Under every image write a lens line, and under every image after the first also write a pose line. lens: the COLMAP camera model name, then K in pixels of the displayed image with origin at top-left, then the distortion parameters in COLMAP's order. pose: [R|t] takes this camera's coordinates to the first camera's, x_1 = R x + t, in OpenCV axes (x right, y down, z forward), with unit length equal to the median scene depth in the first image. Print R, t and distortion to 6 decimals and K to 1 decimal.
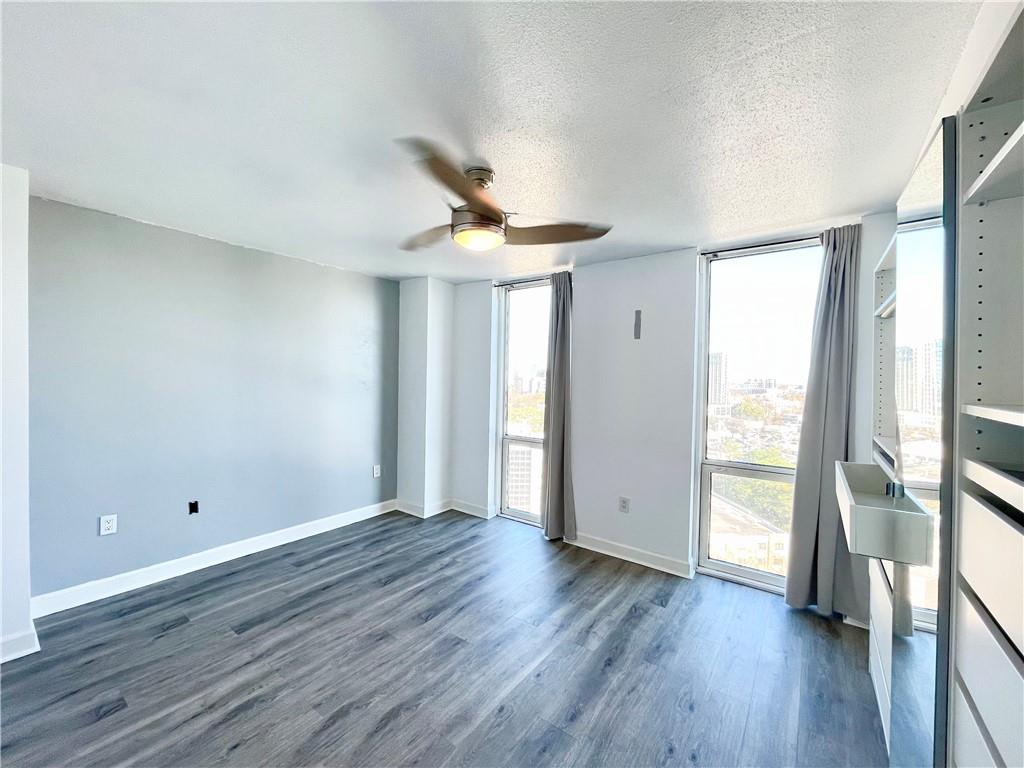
lens RADIAL K [[413.4, 0, 508.7], [0, 413.4, 385.0], [0, 0, 1]] dist [-0.000459, 0.000637]
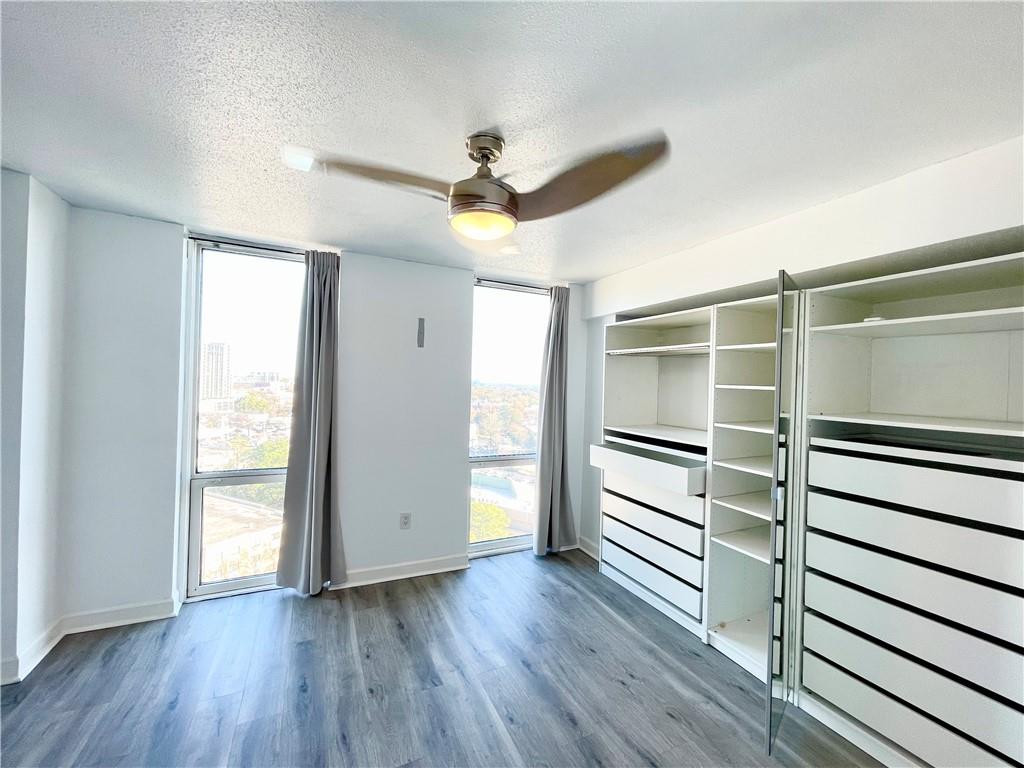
lens RADIAL K [[413.4, 0, 508.7], [0, 413.4, 385.0], [0, 0, 1]] dist [-0.000459, 0.000637]
pose [[0.468310, -0.008216, 0.883526, -0.601484], [-0.006800, 0.999894, 0.012902, -0.047696], [-0.883538, -0.012050, 0.468205, 0.471616]]
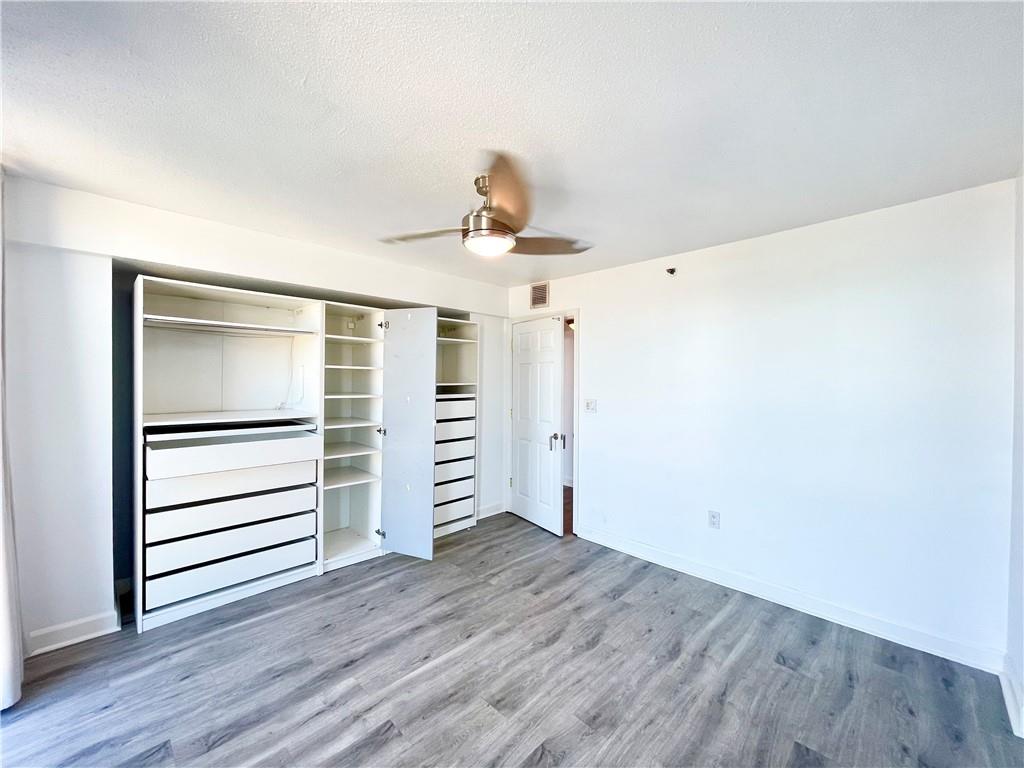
lens RADIAL K [[413.4, 0, 508.7], [0, 413.4, 385.0], [0, 0, 1]] dist [-0.000459, 0.000637]
pose [[-0.989240, -0.026474, 0.143885, -0.222055], [-0.021986, 0.999224, 0.032694, -0.032955], [-0.144639, 0.029178, -0.989054, 1.624279]]
